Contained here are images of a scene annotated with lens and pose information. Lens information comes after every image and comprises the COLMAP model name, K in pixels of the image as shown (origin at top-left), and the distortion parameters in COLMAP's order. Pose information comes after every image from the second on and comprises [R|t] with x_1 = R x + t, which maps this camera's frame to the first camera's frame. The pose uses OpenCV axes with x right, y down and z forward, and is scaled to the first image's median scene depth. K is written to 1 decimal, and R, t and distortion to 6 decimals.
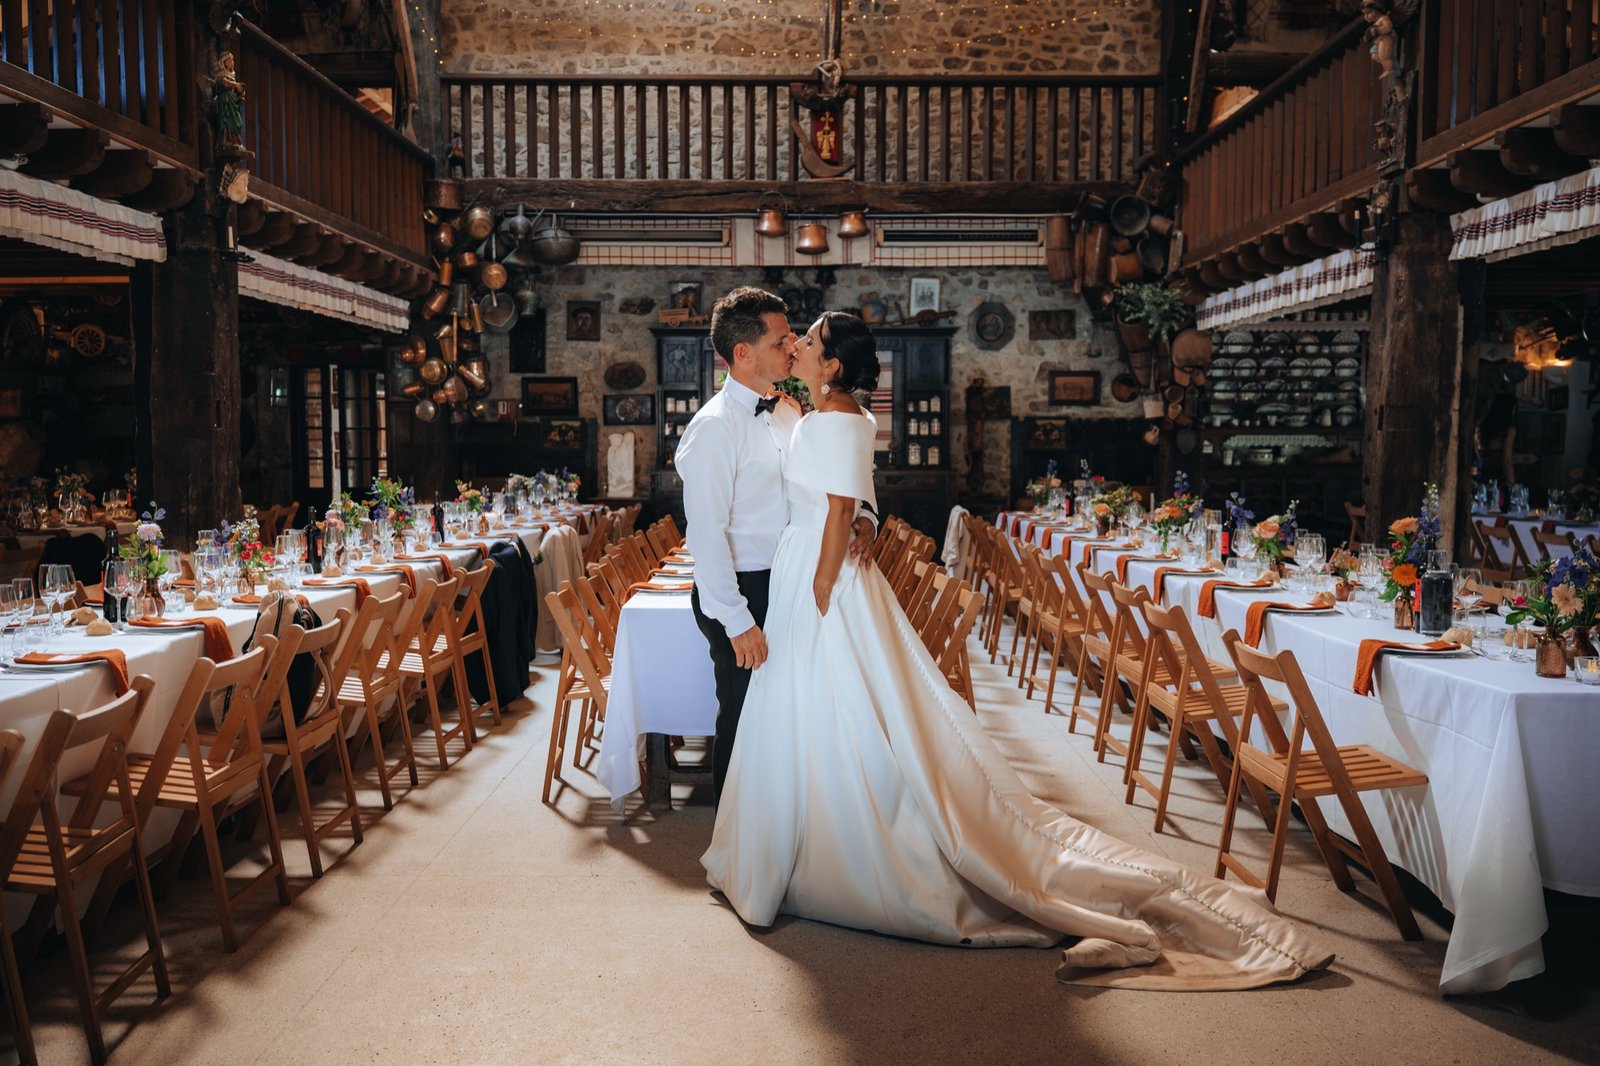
lens RADIAL K [[1315.6, 0, 778.4], [0, 1315.6, 565.9], [0, 0, 1]] dist [-0.002775, 0.022758]
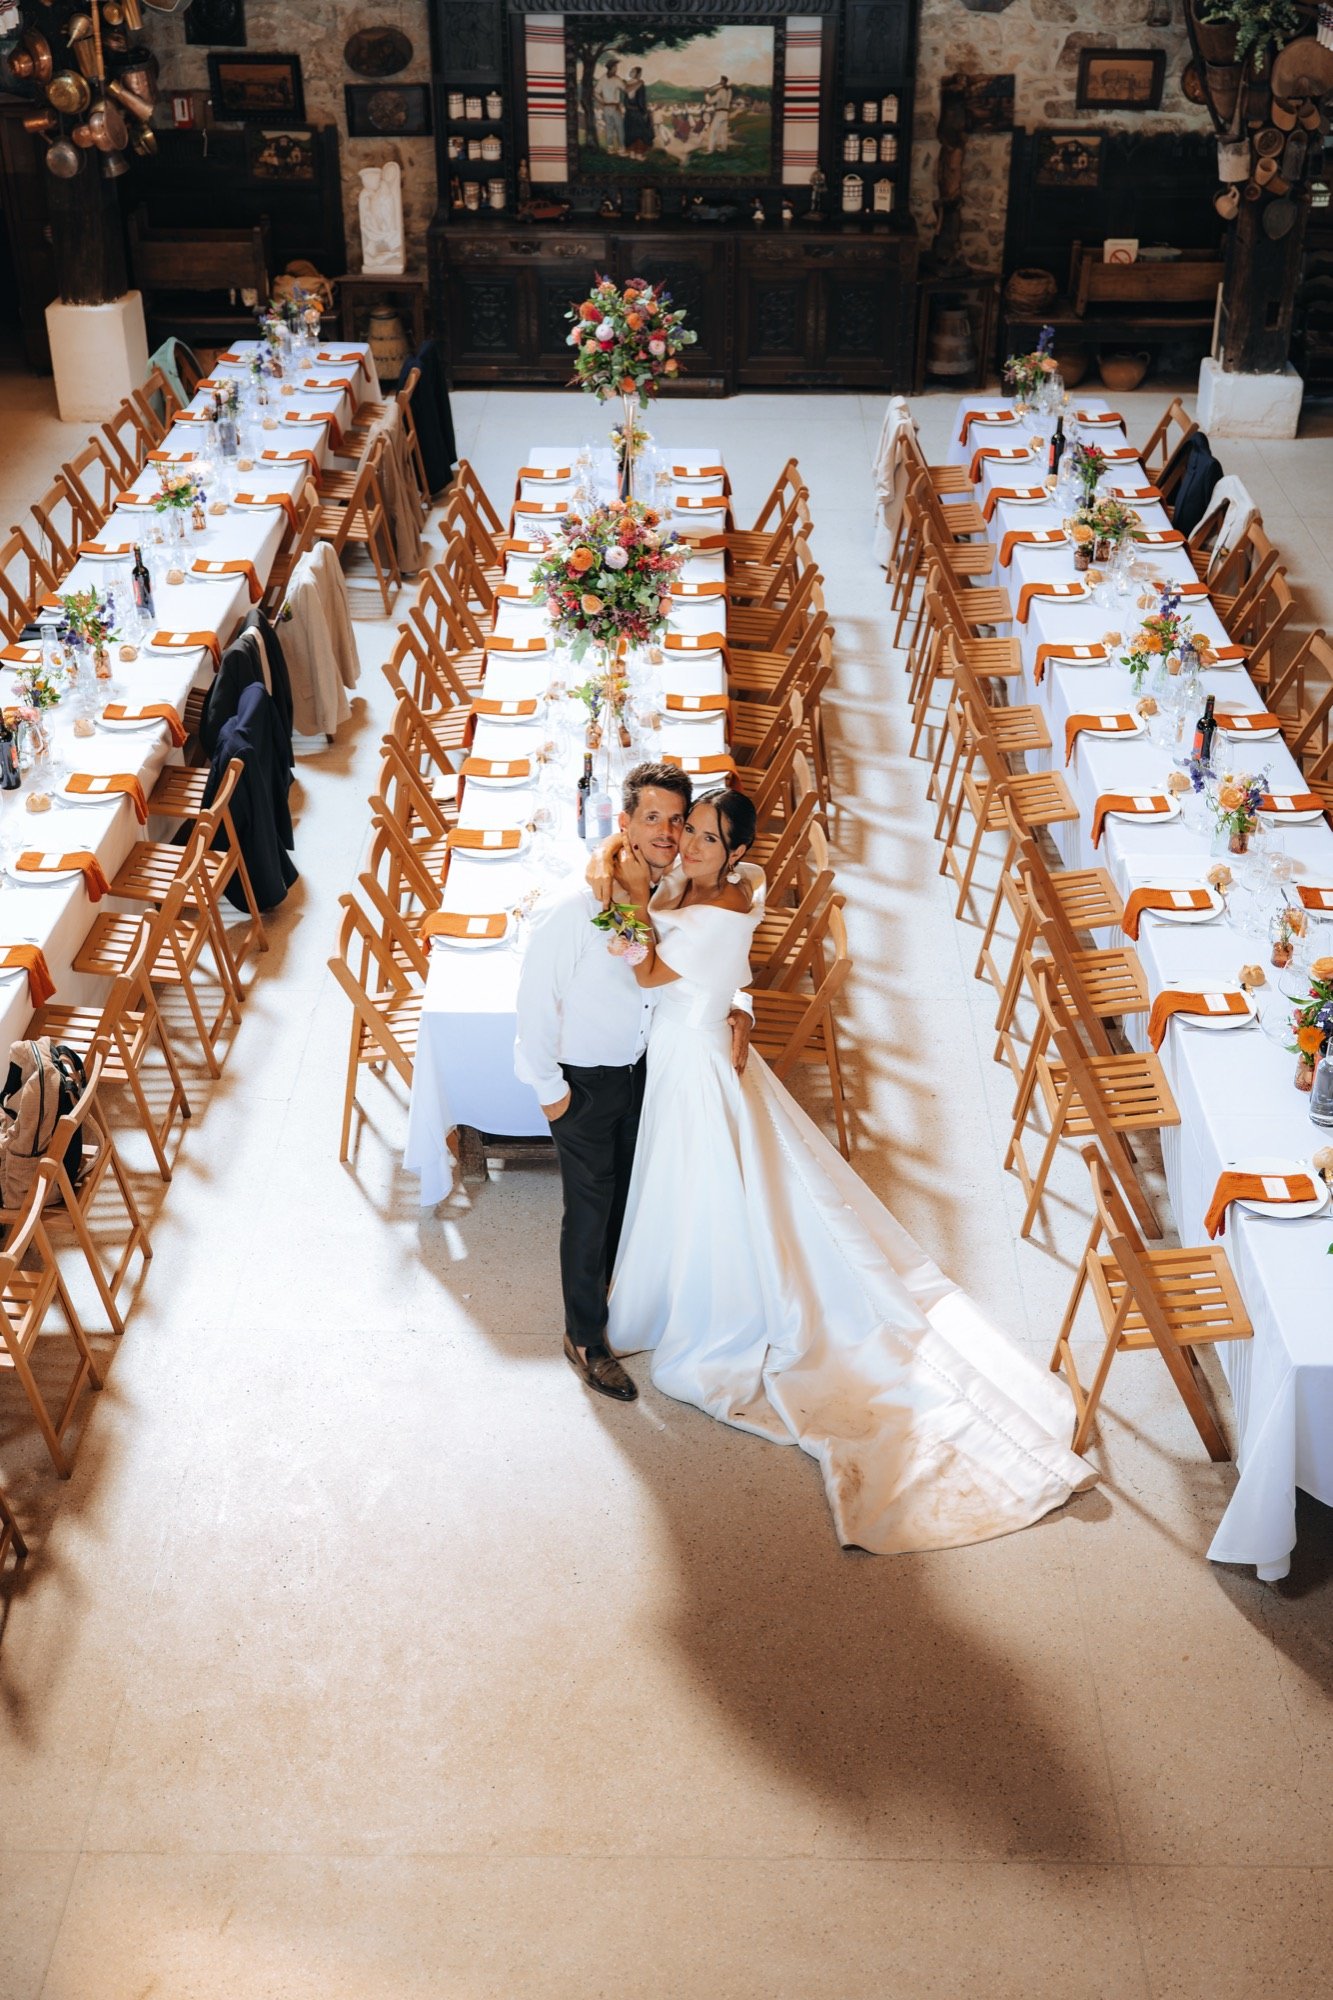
lens RADIAL K [[2187.7, 0, 665.2], [0, 2187.7, 993.6], [0, 0, 1]] dist [0.009594, 0.000000]
pose [[0.999994, 0.000867, 0.003260, 0.011978], [-0.002244, 0.892669, 0.450707, -0.214266], [-0.002519, -0.450712, 0.892666, -0.093151]]
